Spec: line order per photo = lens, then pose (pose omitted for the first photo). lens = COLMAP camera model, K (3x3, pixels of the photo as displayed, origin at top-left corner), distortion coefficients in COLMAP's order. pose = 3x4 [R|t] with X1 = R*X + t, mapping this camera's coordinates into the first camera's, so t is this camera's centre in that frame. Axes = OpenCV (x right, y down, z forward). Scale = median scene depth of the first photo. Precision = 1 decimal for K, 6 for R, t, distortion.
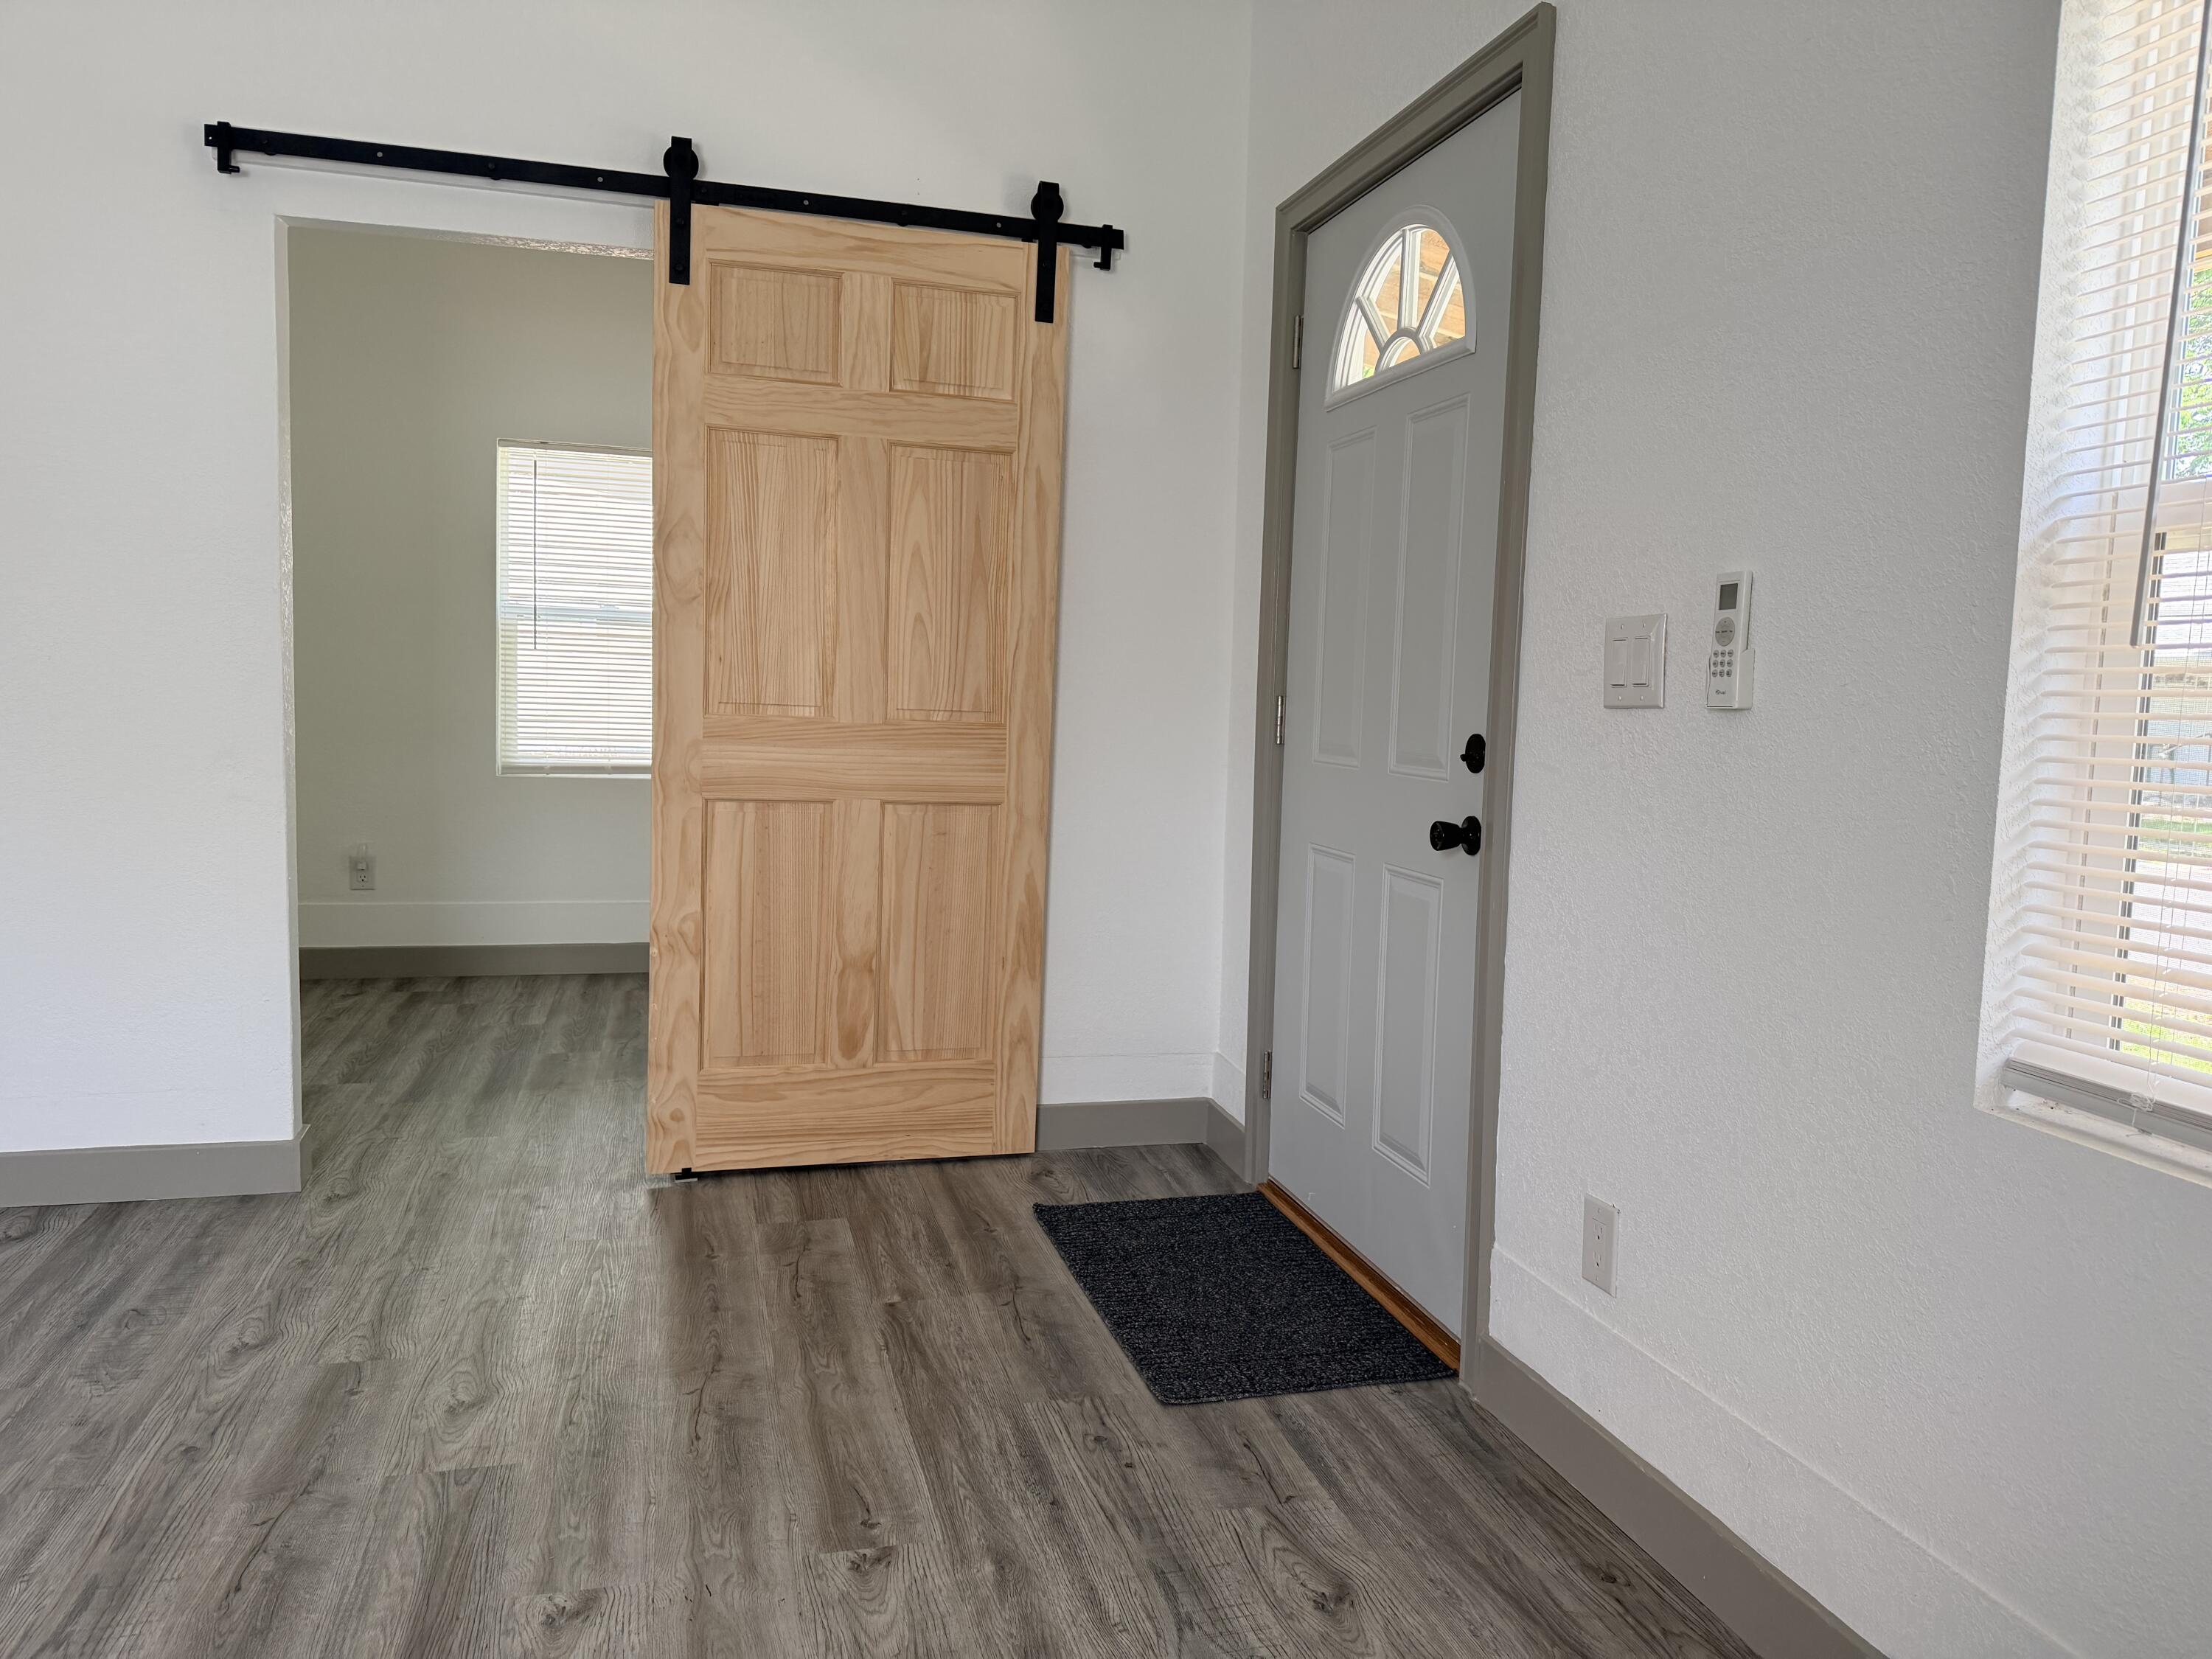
lens RADIAL K [[1600.6, 0, 1106.0], [0, 1600.6, 829.5], [0, 0, 1]] dist [0.062592, -0.002025]
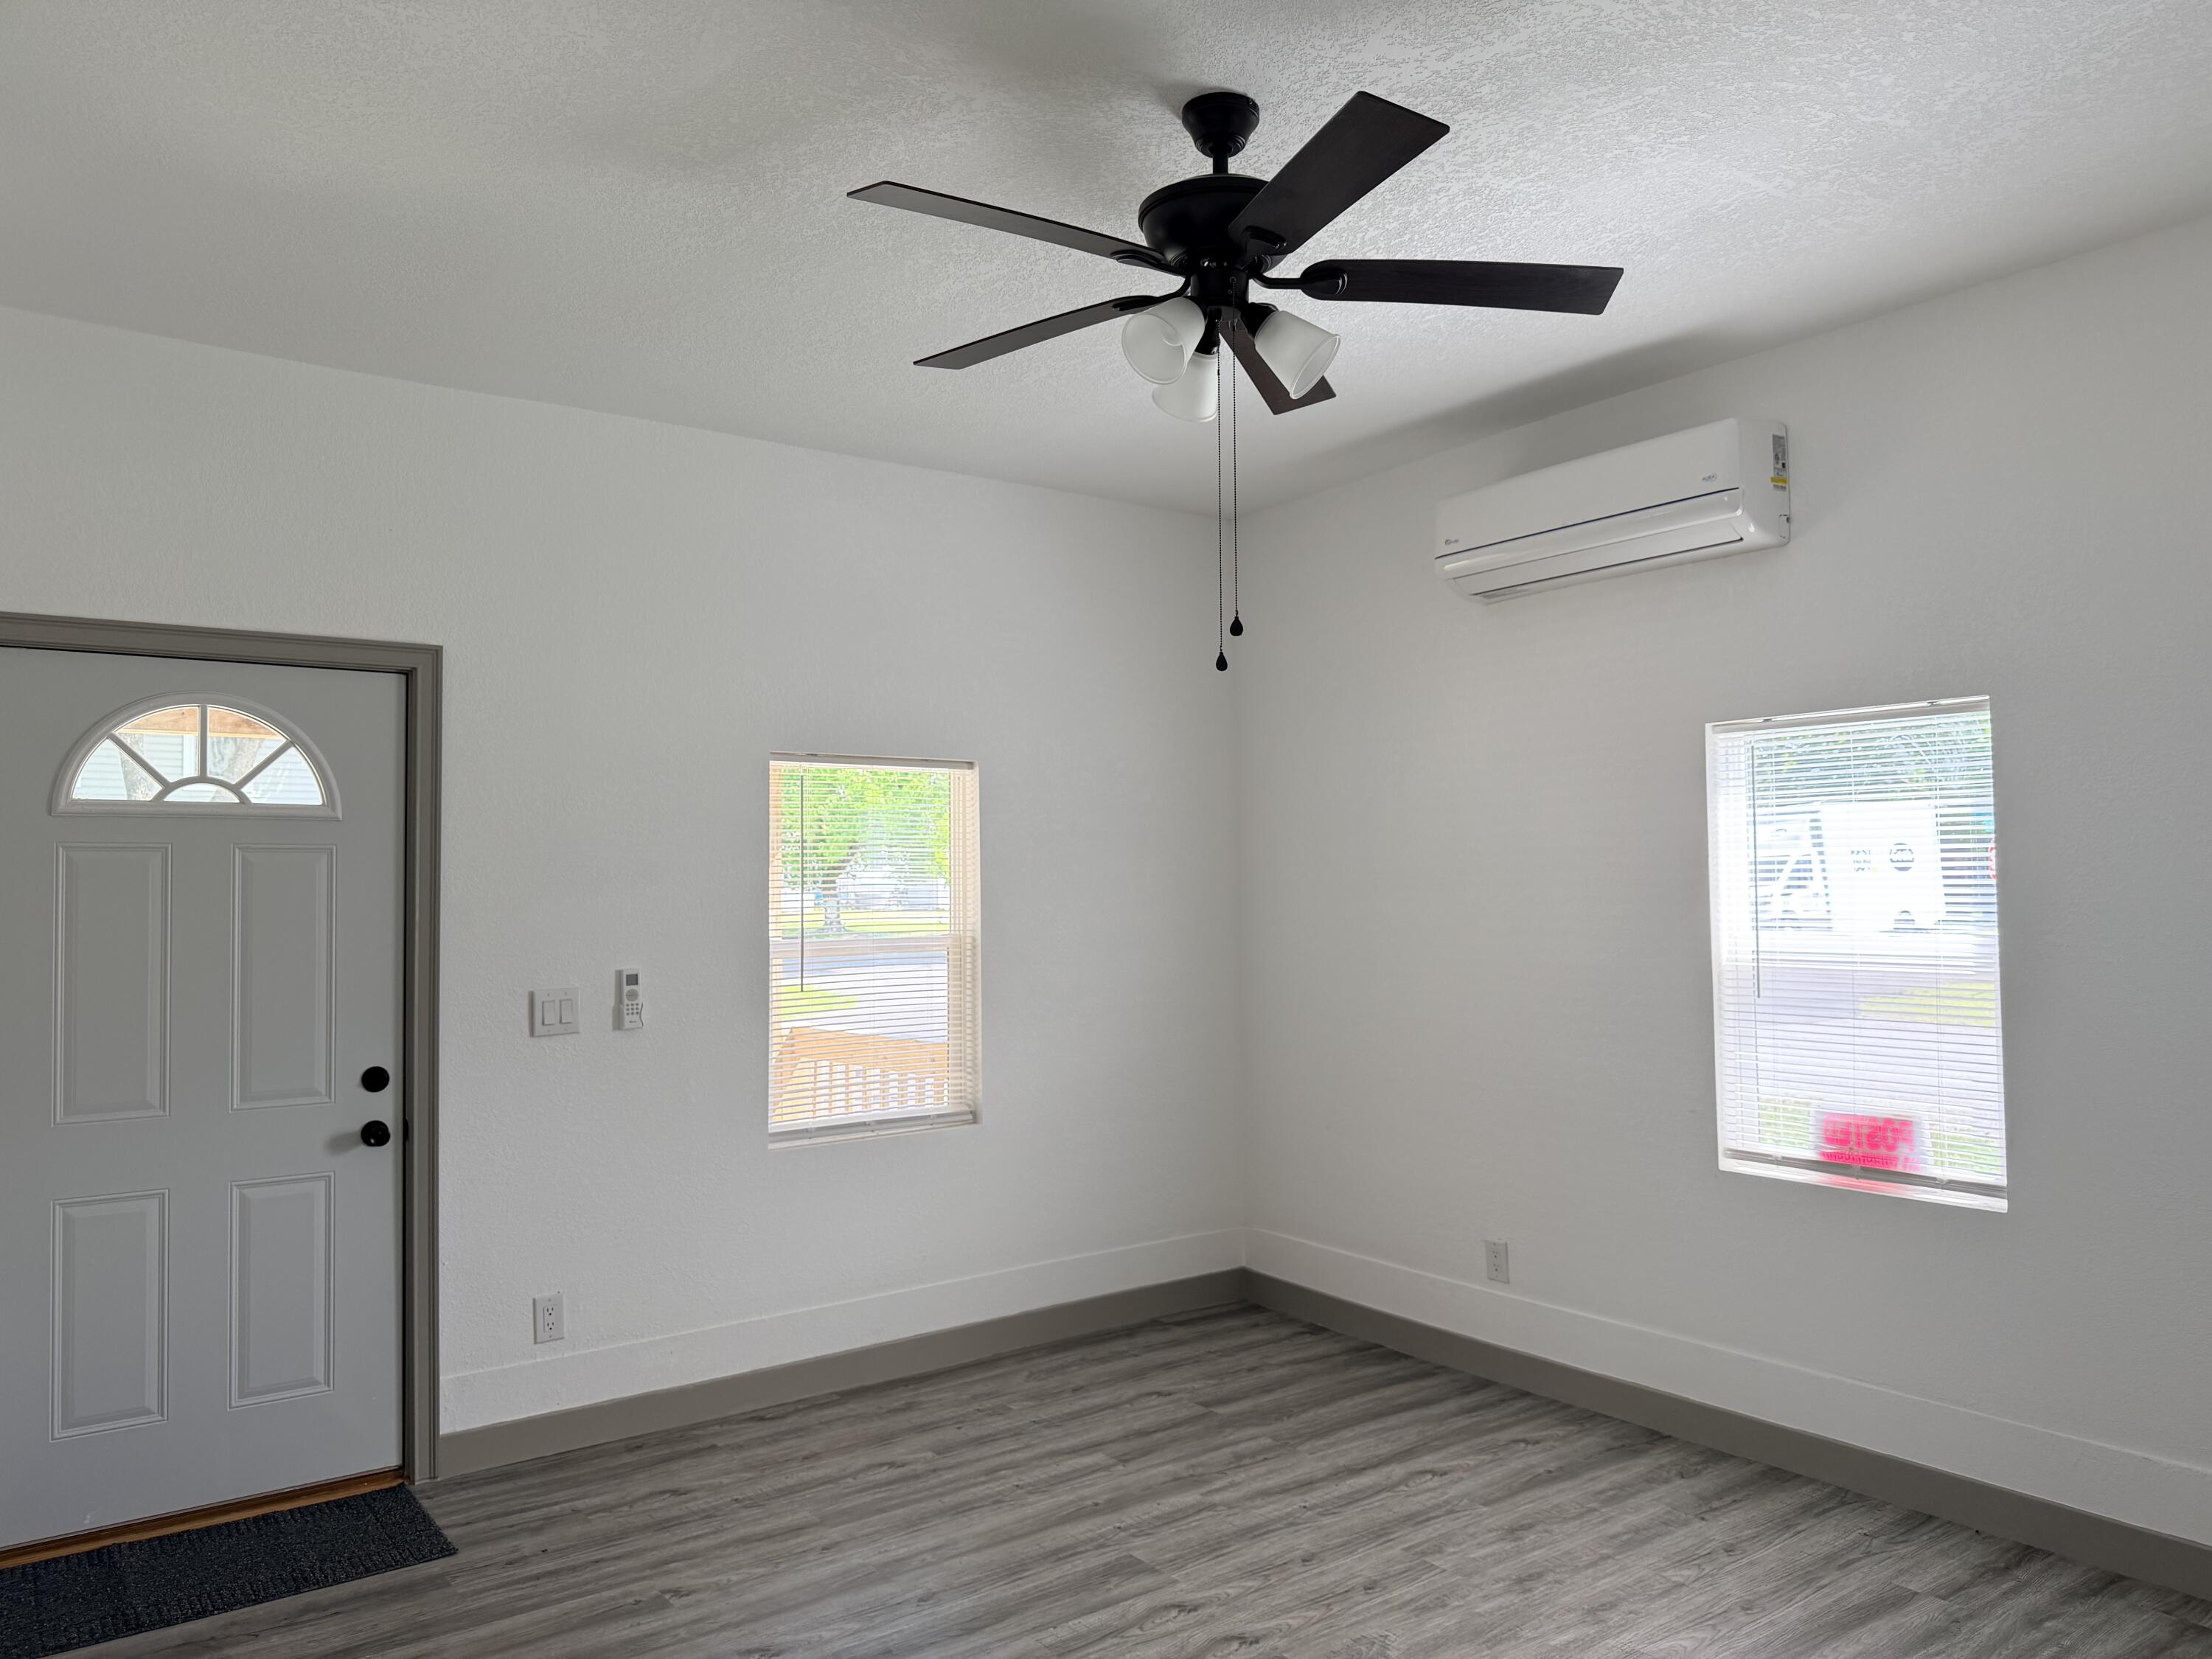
lens RADIAL K [[1600.6, 0, 1106.0], [0, 1600.6, 829.5], [0, 0, 1]] dist [0.062592, -0.002025]
pose [[-0.360819, 0.004728, 0.932624, -1.532992], [0.082241, 0.996253, 0.026767, -0.280457], [-0.929003, 0.086358, -0.359856, 0.919042]]
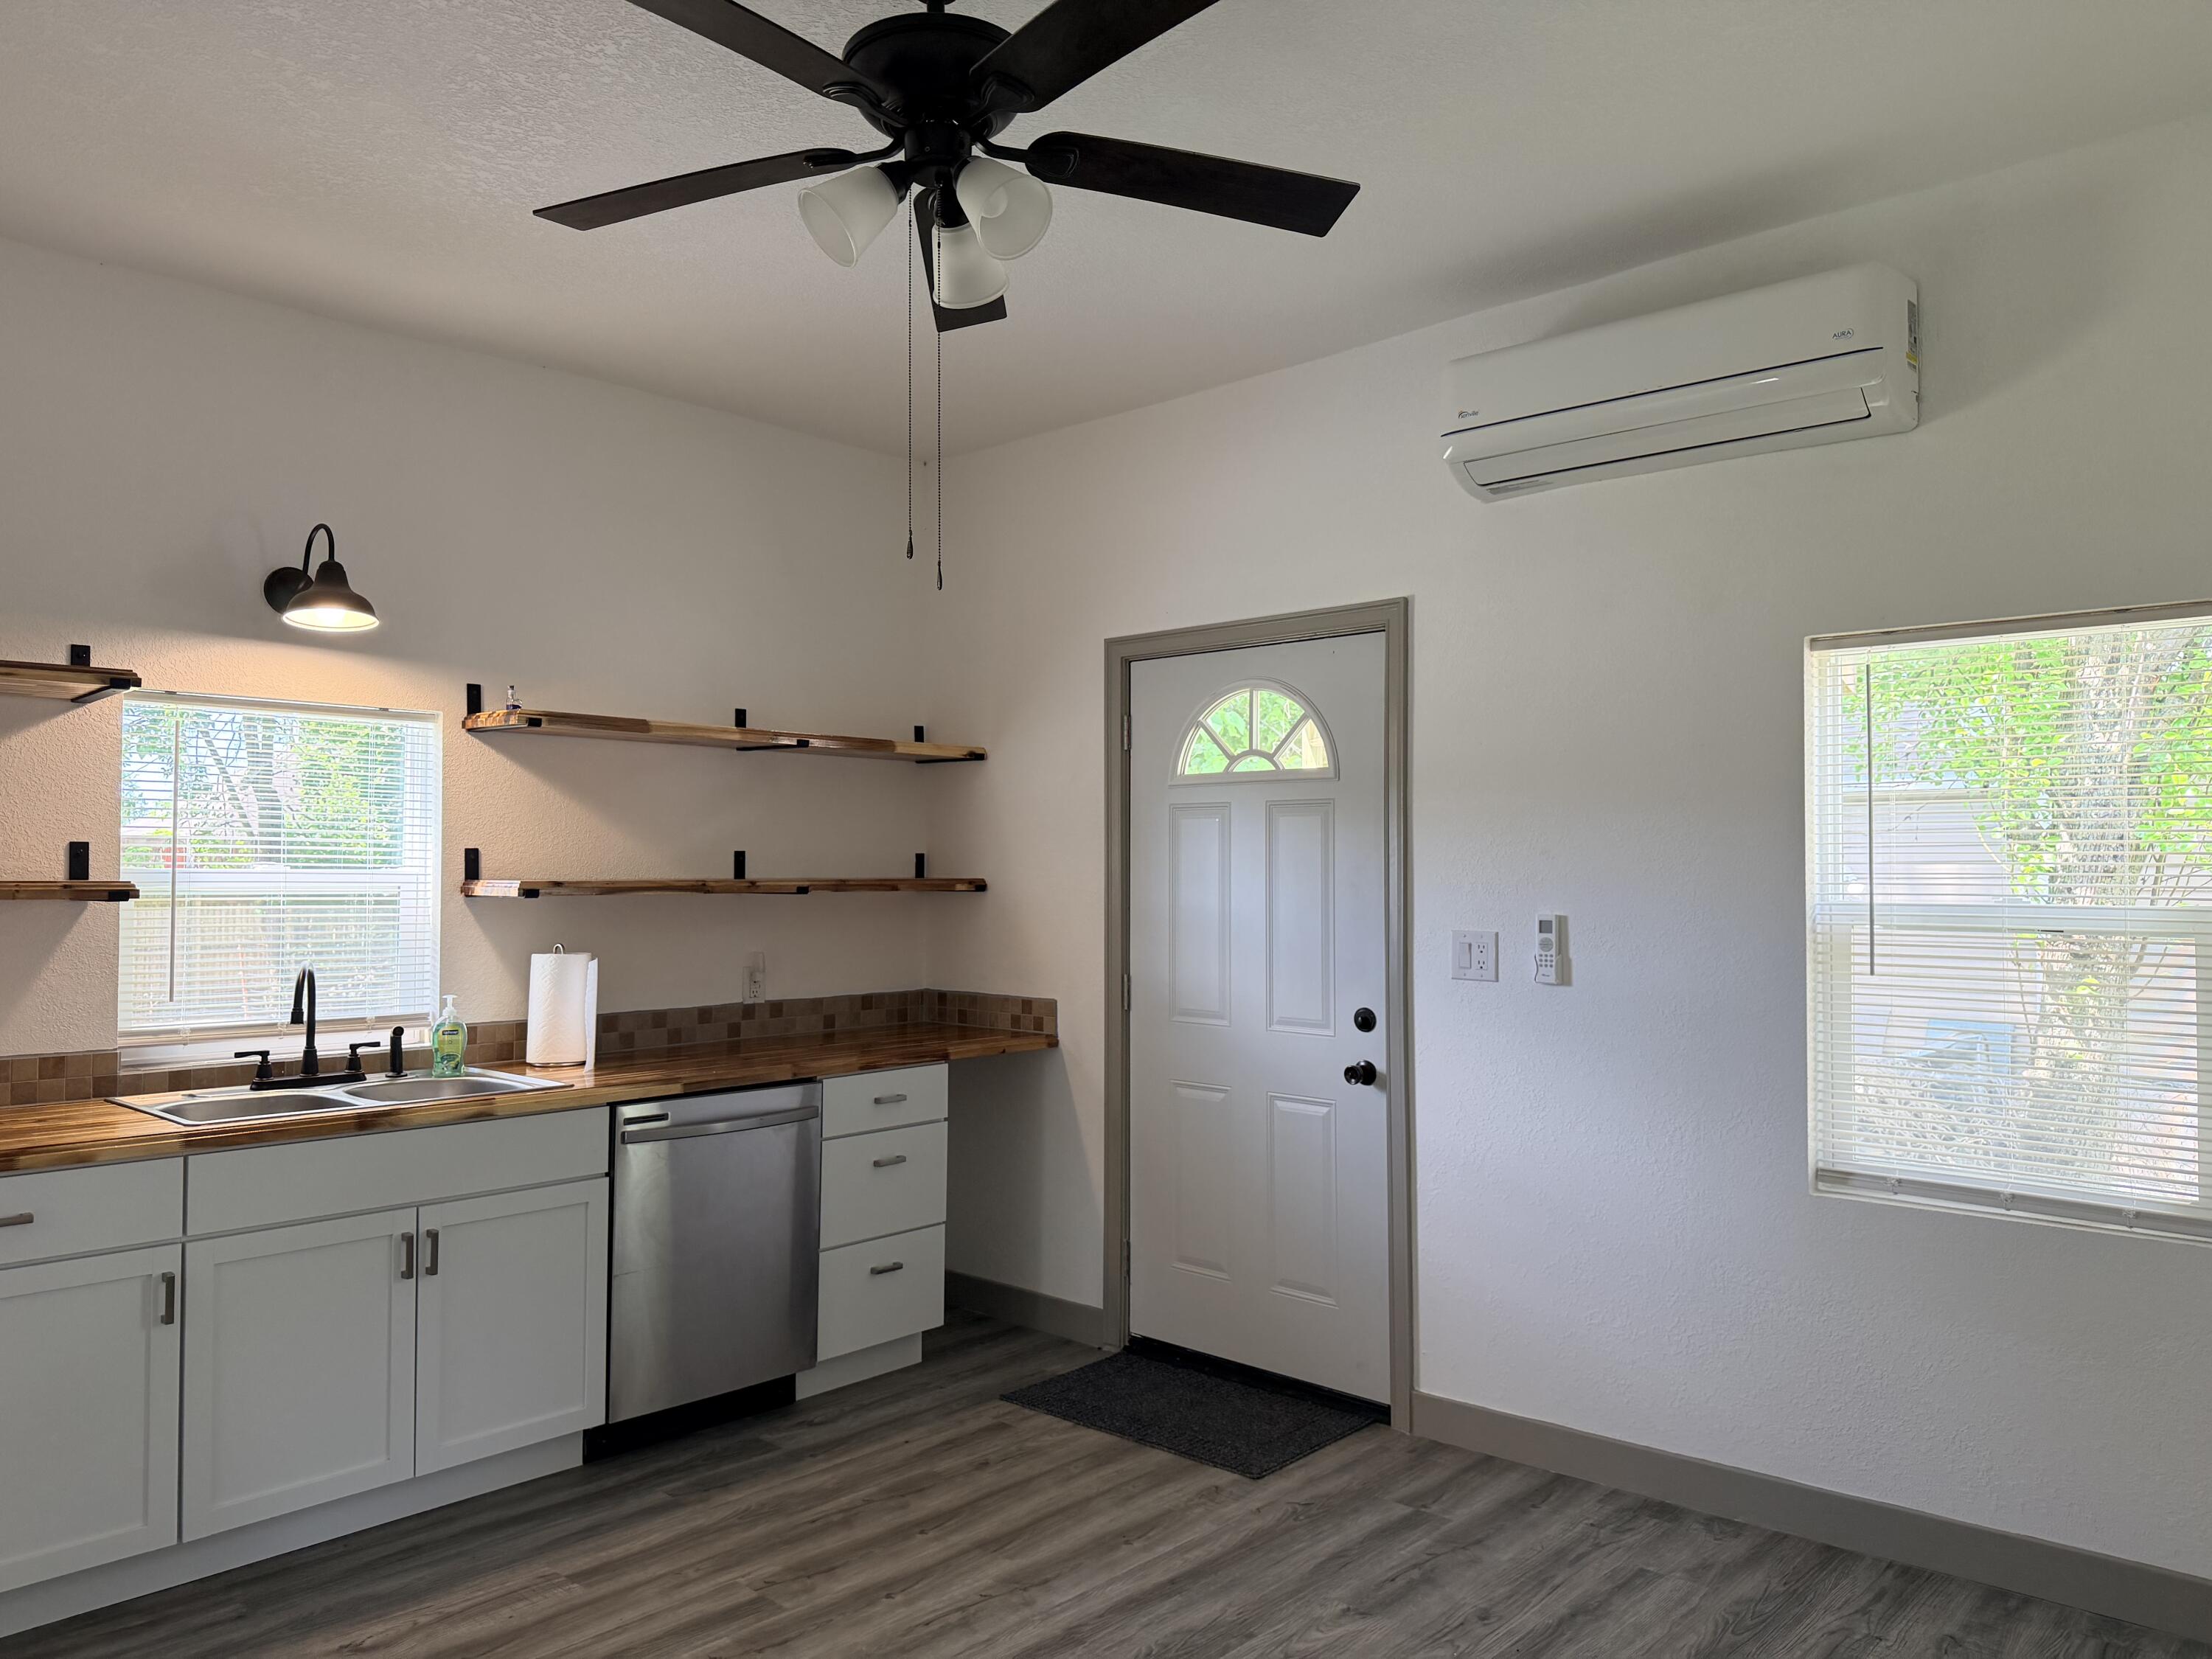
lens RADIAL K [[1600.6, 0, 1106.0], [0, 1600.6, 829.5], [0, 0, 1]] dist [0.062592, -0.002025]
pose [[0.831474, -0.018997, 0.555240, -0.921617], [0.080714, 0.992942, -0.086898, -0.127598], [-0.549670, 0.117069, 0.827138, -0.228148]]
